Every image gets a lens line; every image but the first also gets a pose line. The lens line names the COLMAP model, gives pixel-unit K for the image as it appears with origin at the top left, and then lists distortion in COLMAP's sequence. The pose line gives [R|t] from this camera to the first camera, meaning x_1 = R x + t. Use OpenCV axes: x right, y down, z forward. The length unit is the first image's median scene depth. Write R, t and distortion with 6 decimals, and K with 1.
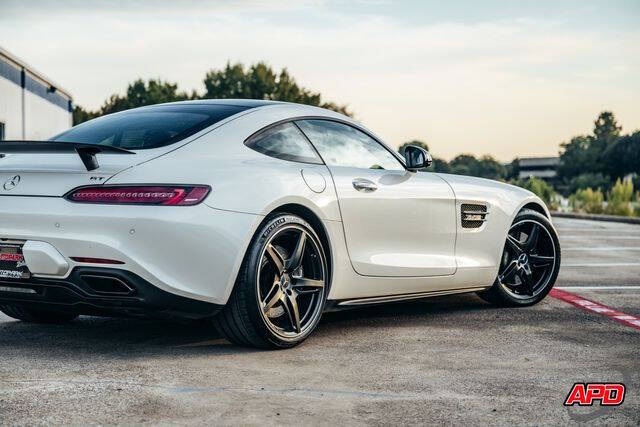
lens RADIAL K [[1258.4, 0, 321.5], [0, 1258.4, 201.1], [0, 0, 1]] dist [0.009970, 0.001582]
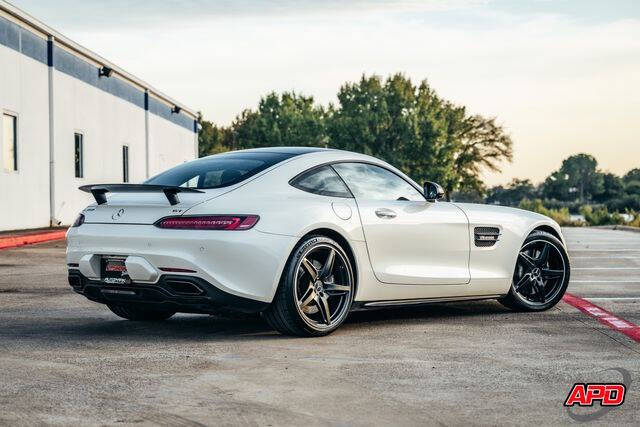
lens RADIAL K [[1521.7, 0, 320.0], [0, 1521.7, 213.5], [0, 0, 1]] dist [0.023246, 0.084691]
pose [[0.991870, -0.008203, -0.126990, 0.156647], [0.007471, 0.999953, -0.006236, -0.002976], [0.127035, 0.005237, 0.991884, -0.528130]]
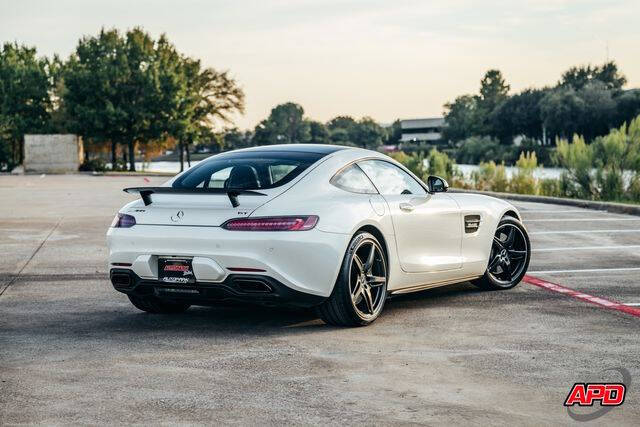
lens RADIAL K [[1521.7, 0, 320.0], [0, 1521.7, 213.5], [0, 0, 1]] dist [0.023246, 0.084691]
pose [[0.991790, -0.023871, 0.125627, -0.257253], [0.018787, 0.998962, 0.041495, -0.073393], [-0.126487, -0.038794, 0.991209, -0.620624]]
